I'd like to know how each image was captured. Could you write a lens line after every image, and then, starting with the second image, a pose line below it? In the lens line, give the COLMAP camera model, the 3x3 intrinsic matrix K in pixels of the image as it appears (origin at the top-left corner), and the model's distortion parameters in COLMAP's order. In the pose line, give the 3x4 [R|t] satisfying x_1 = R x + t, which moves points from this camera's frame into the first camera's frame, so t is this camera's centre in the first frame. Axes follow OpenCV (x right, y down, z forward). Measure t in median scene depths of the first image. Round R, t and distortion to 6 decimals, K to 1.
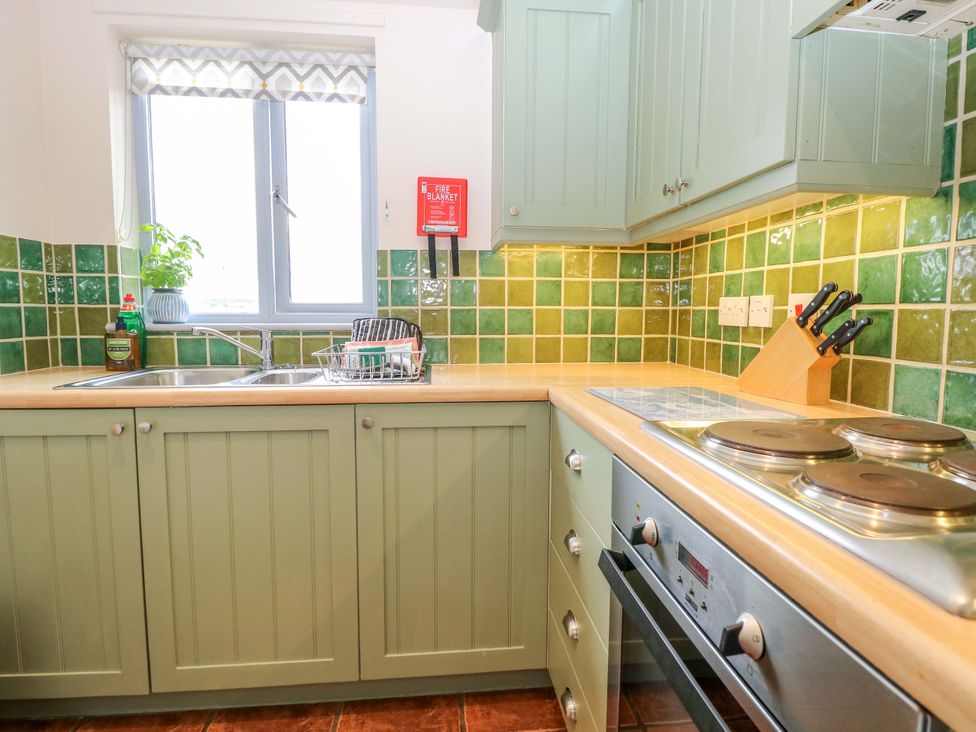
lens RADIAL K [[531.8, 0, 489.3], [0, 531.8, 356.5], [0, 0, 1]] dist [0.003429, -0.015711]
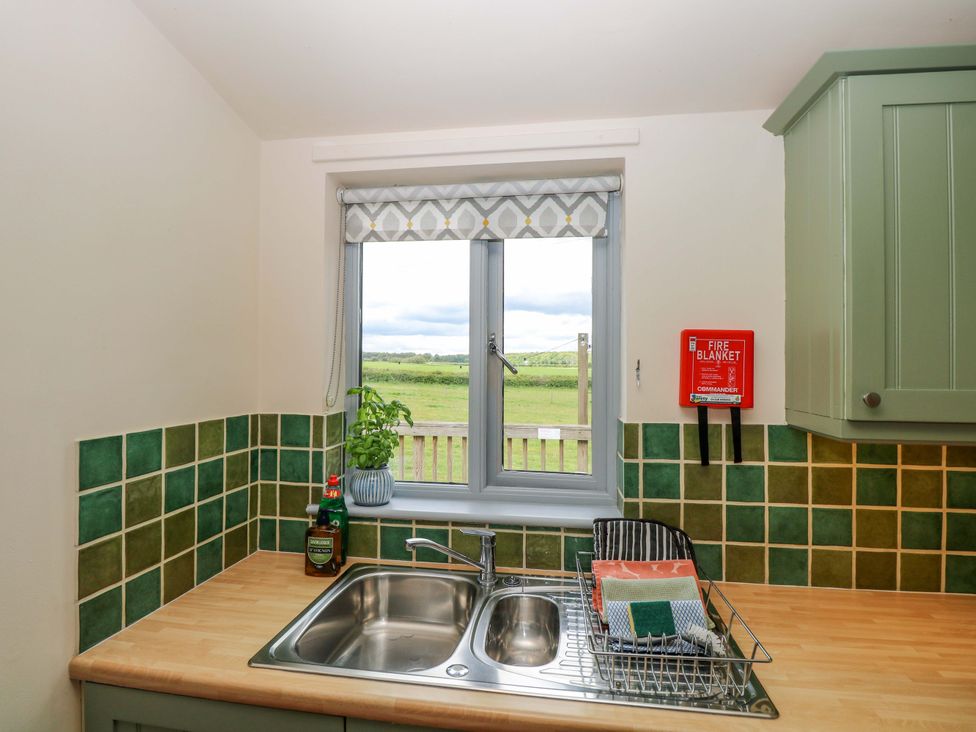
lens RADIAL K [[509.7, 0, 491.5], [0, 509.7, 360.2], [0, 0, 1]] dist [0.001763, -0.015462]
pose [[0.967565, -0.001333, -0.252619, -0.212757], [-0.024318, 0.994850, -0.098394, -0.215632], [0.251449, 0.101346, 0.962550, 0.242081]]
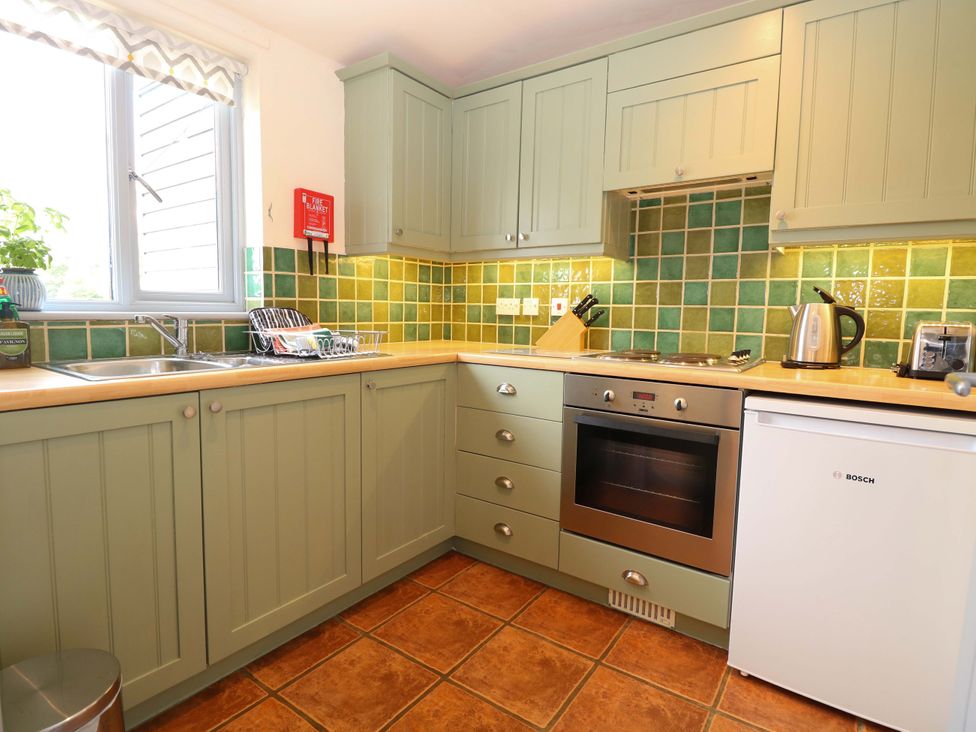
lens RADIAL K [[513.9, 0, 482.7], [0, 513.9, 357.6], [0, 0, 1]] dist [-0.000397, -0.015447]
pose [[0.669267, -0.057894, 0.740763, -0.717136], [0.047716, 0.998251, 0.034907, 0.016392], [-0.741488, 0.011984, 0.670859, -0.056698]]
